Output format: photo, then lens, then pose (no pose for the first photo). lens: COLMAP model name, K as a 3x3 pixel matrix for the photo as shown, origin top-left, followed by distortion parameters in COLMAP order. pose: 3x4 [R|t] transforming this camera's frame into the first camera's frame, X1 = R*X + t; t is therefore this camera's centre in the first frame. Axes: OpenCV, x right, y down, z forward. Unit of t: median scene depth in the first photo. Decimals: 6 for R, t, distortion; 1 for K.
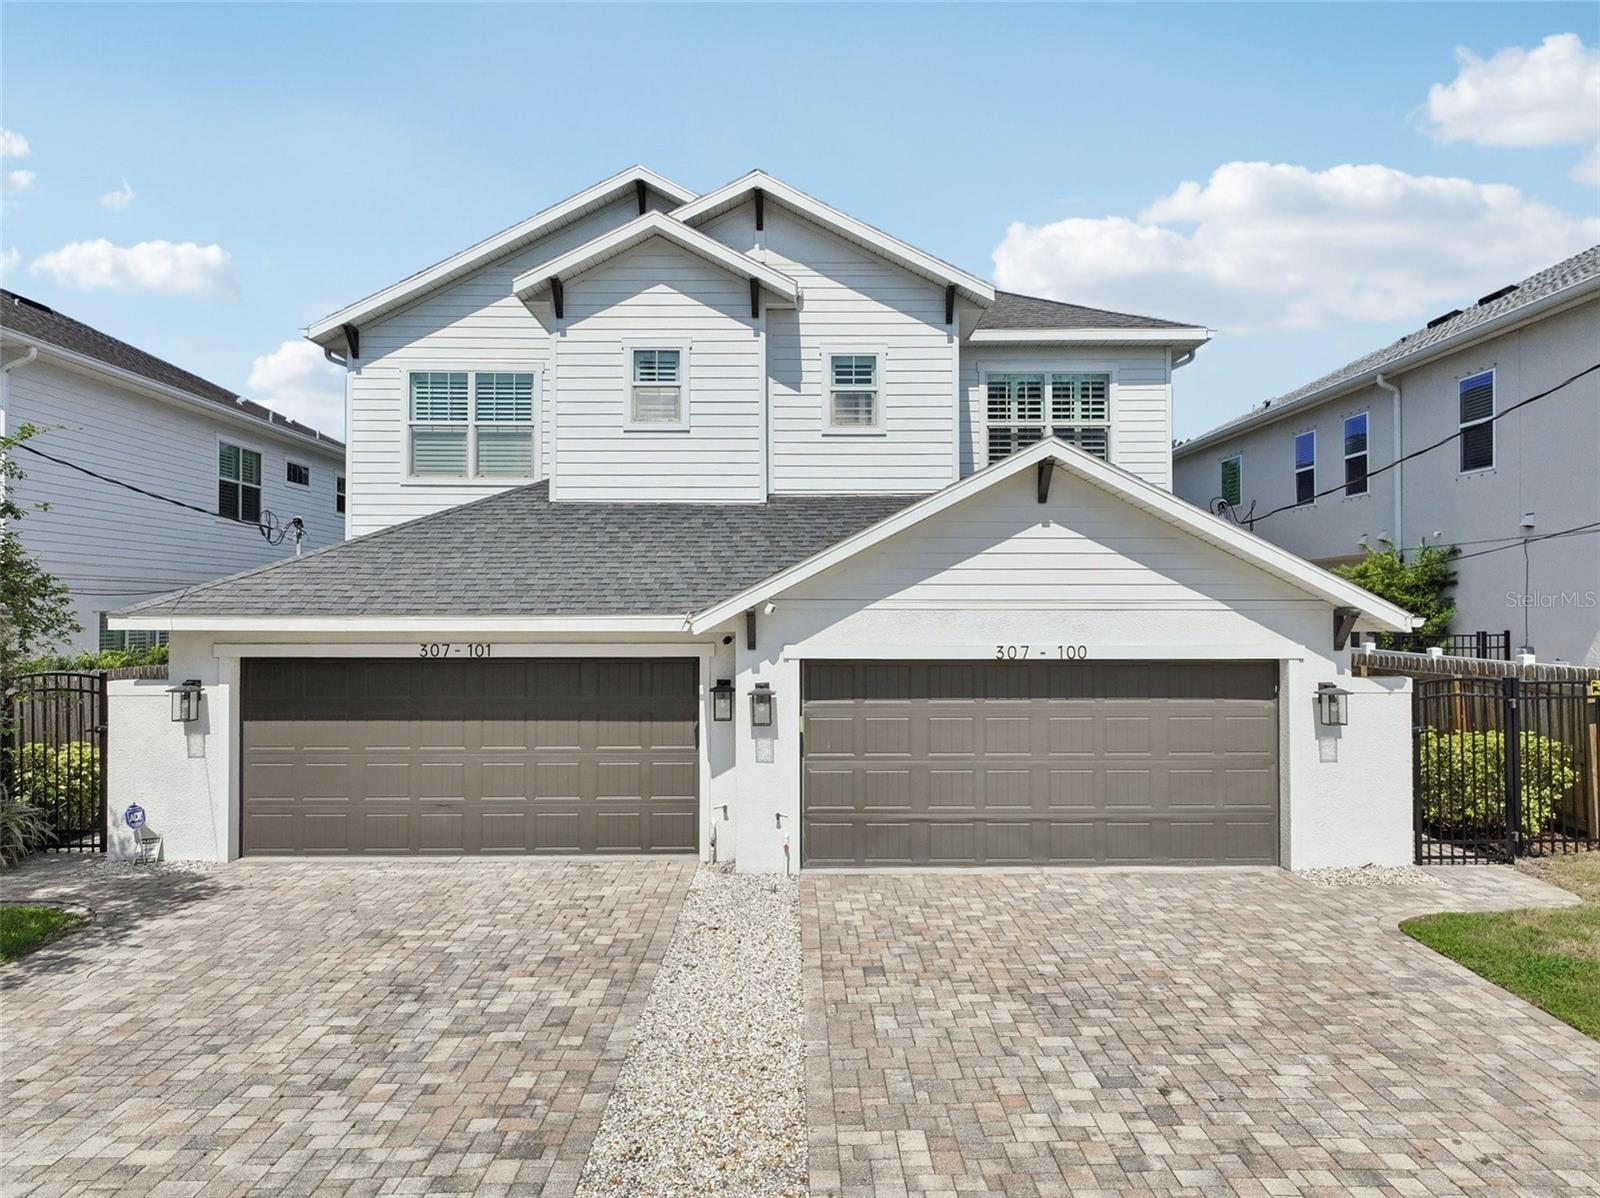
lens RADIAL K [[1126.4, 0, 804.9], [0, 1126.4, 601.7], [0, 0, 1]] dist [-0.003784, 0.015800]
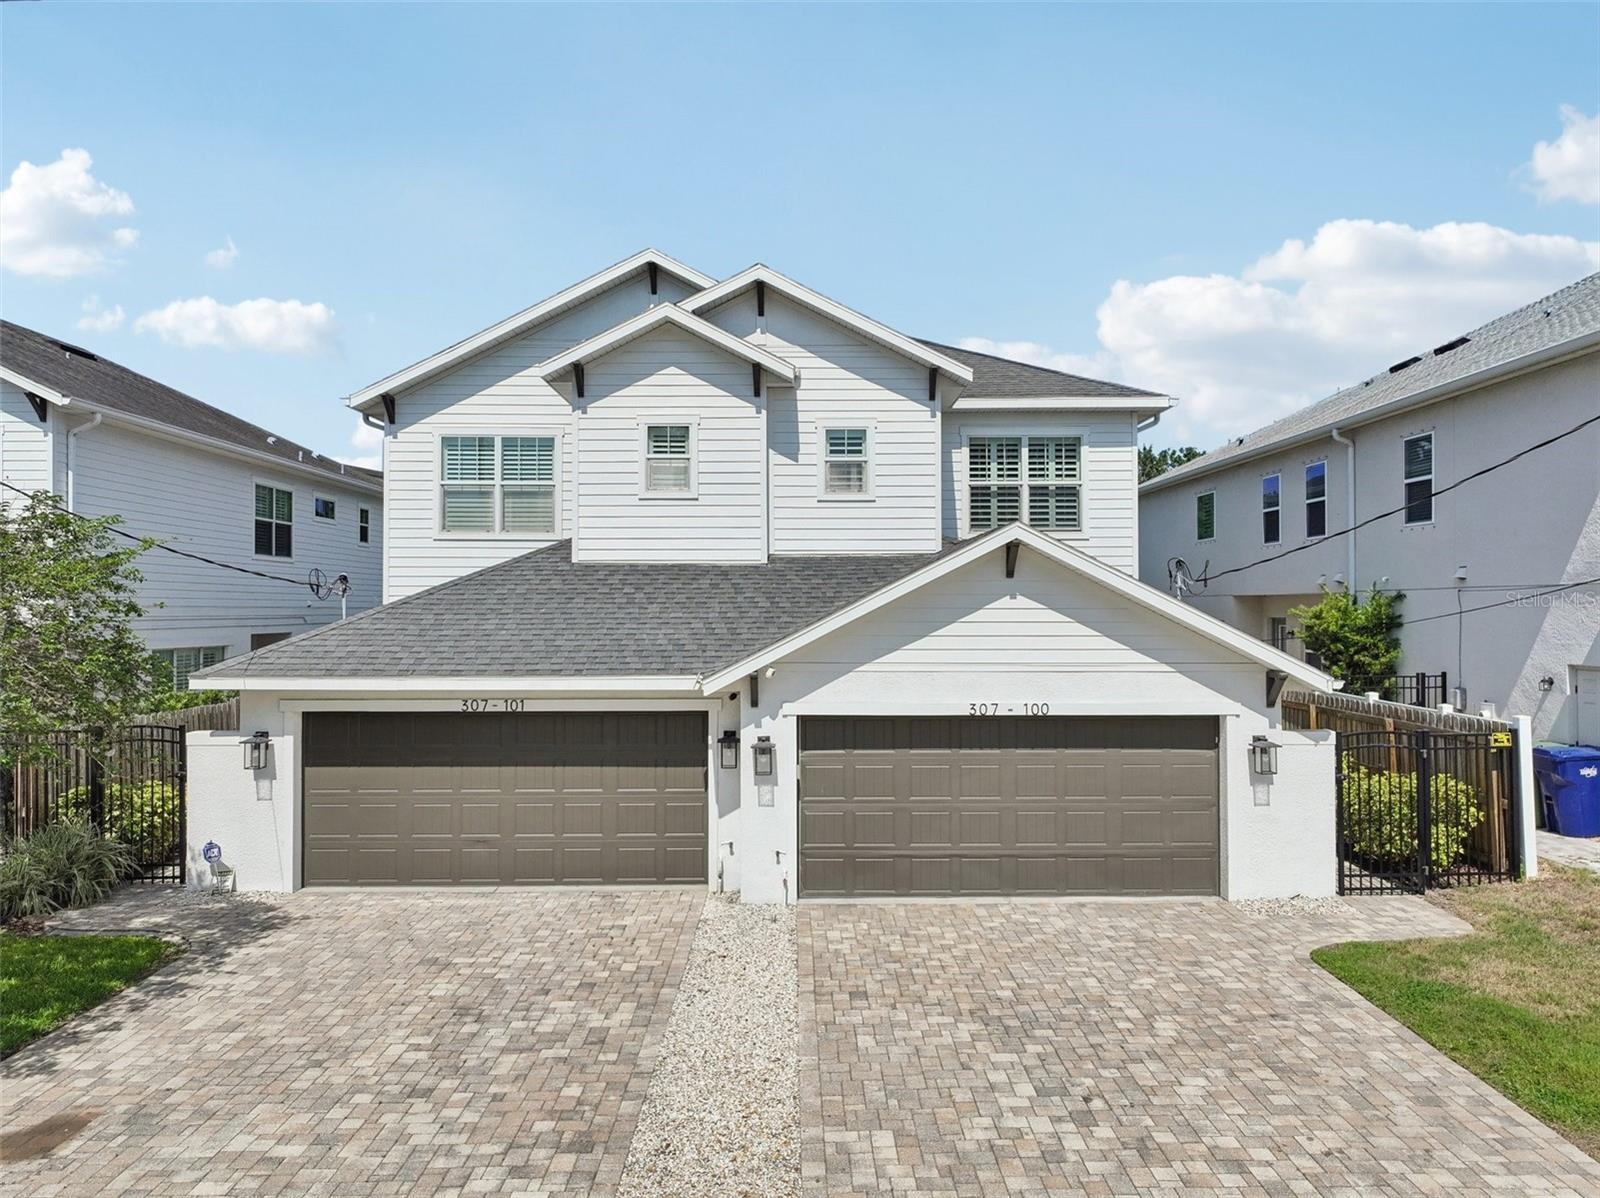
lens RADIAL K [[1125.6, 0, 803.9], [0, 1125.6, 599.9], [0, 0, 1]] dist [0.001125, 0.004051]
pose [[0.999999, -0.000408, -0.001191, 0.004396], [0.000410, 0.999999, 0.001013, -0.072310], [0.001191, -0.001014, 0.999999, -0.149350]]
